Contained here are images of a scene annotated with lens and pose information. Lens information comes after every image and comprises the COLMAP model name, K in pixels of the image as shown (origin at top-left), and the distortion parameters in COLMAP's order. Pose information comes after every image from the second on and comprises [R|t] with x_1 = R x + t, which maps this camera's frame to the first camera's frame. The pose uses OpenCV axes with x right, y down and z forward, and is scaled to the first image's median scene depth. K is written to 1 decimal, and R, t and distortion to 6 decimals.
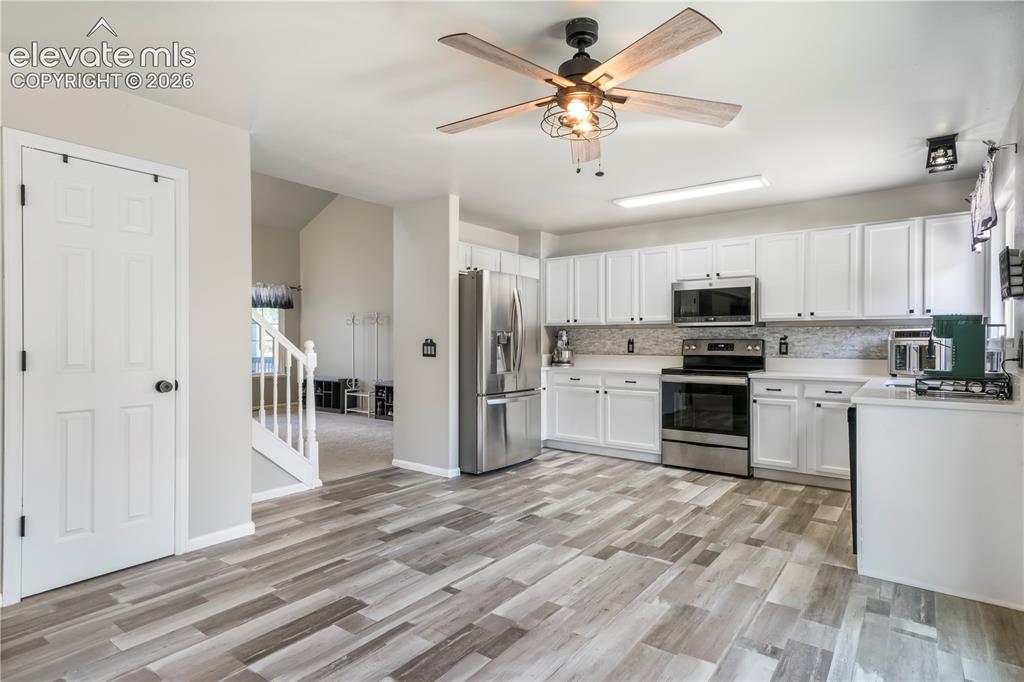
lens RADIAL K [[558.0, 0, 501.6], [0, 558.0, 340.5], [0, 0, 1]] dist [0.008897, 0.011933]
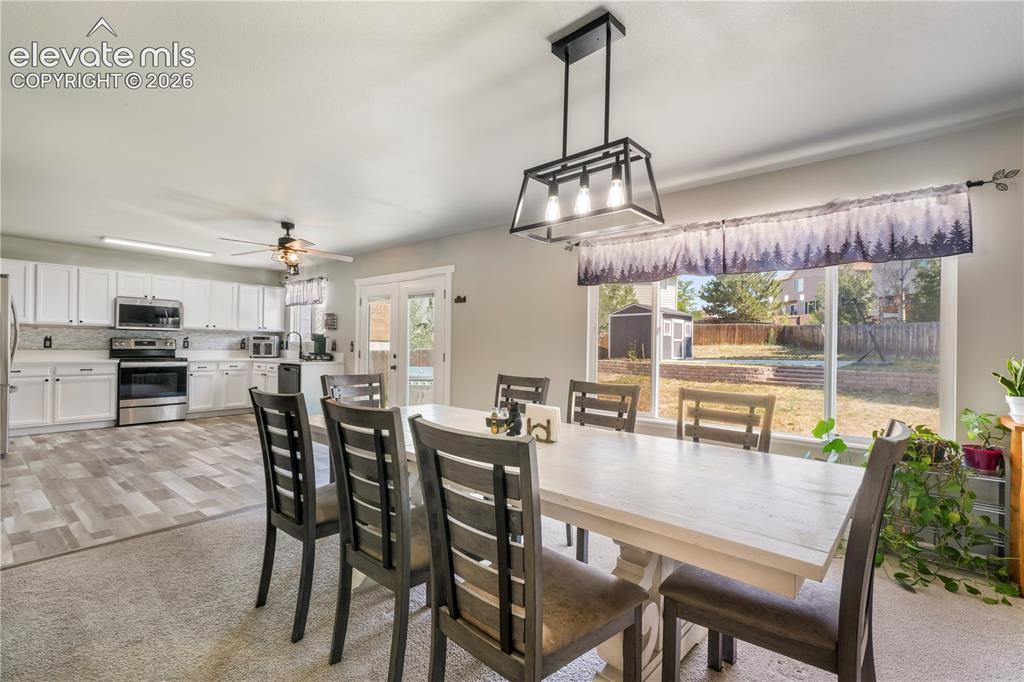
lens RADIAL K [[485.5, 0, 528.6], [0, 485.5, 343.6], [0, 0, 1]] dist [0.008814, 0.003811]
pose [[0.035843, 0.003929, 0.999350, -1.106507], [-0.014737, 0.999886, -0.003403, 0.000905], [-0.999249, -0.014605, 0.035896, -0.110290]]
